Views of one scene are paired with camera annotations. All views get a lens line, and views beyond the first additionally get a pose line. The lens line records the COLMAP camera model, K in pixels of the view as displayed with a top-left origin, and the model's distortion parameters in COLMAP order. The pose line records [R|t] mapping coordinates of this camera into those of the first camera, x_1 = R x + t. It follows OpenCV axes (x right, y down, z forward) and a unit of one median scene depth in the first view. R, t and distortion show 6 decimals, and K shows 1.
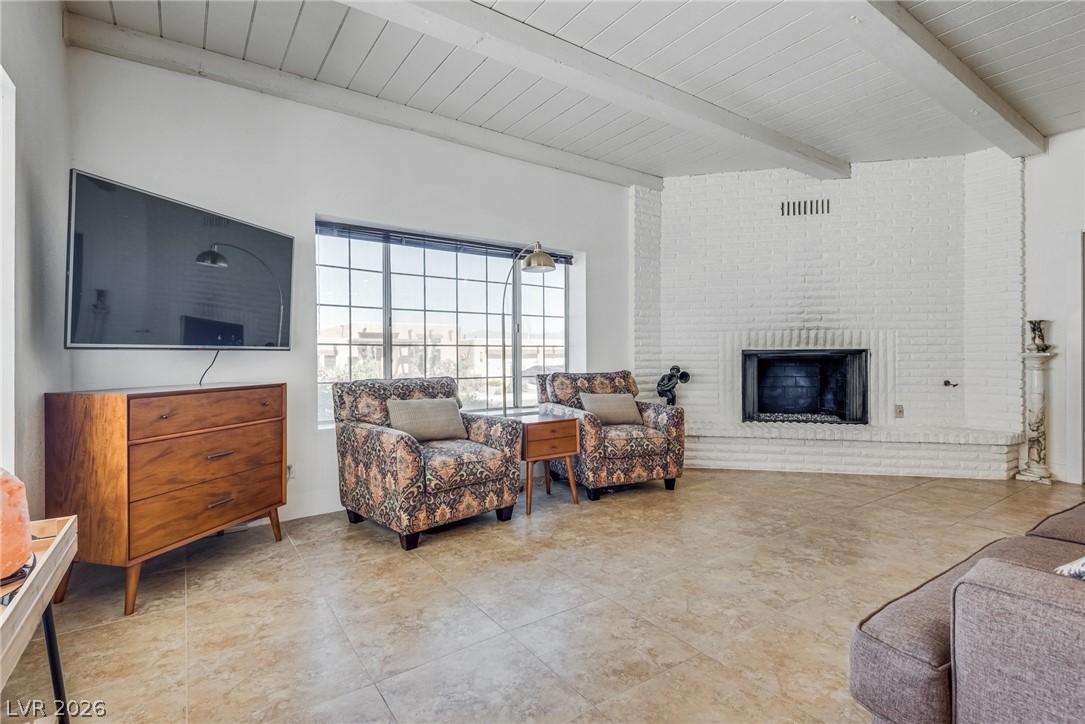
lens RADIAL K [[510.3, 0, 523.3], [0, 510.3, 363.4], [0, 0, 1]] dist [-0.000177, -0.000629]
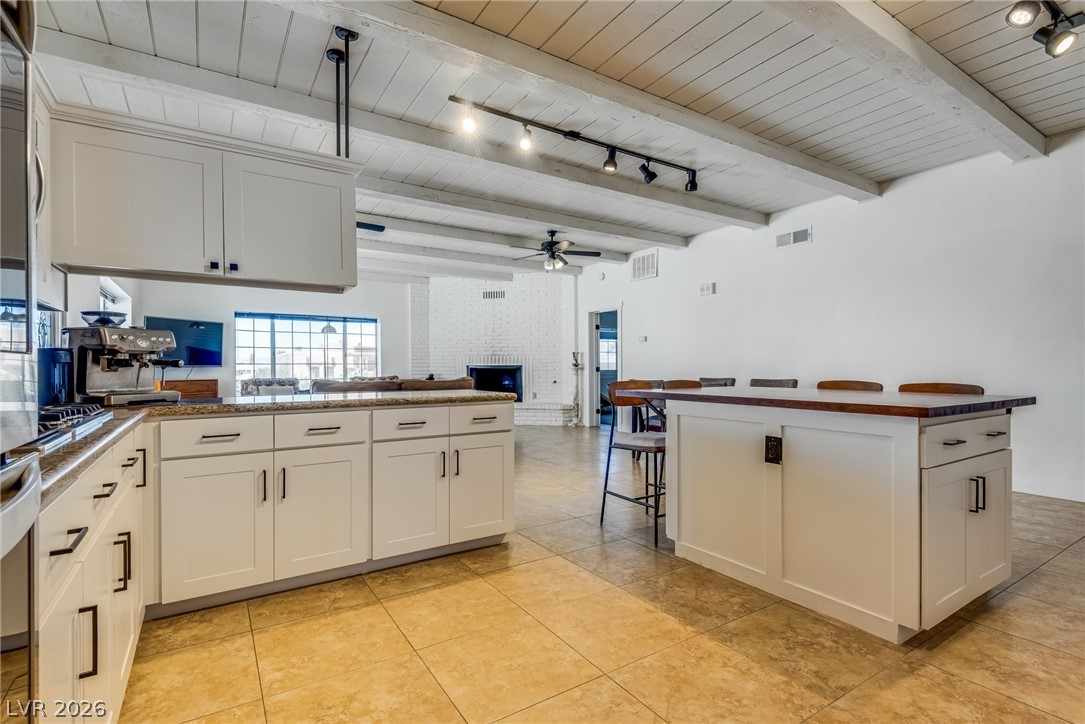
lens RADIAL K [[507.4, 0, 545.8], [0, 507.4, 367.7], [0, 0, 1]] dist [0.004535, -0.000075]
pose [[0.999910, 0.000043, -0.013408, 0.906656], [-0.000205, 0.999927, -0.012066, 0.007729], [0.013406, 0.012067, 0.999837, -1.150038]]
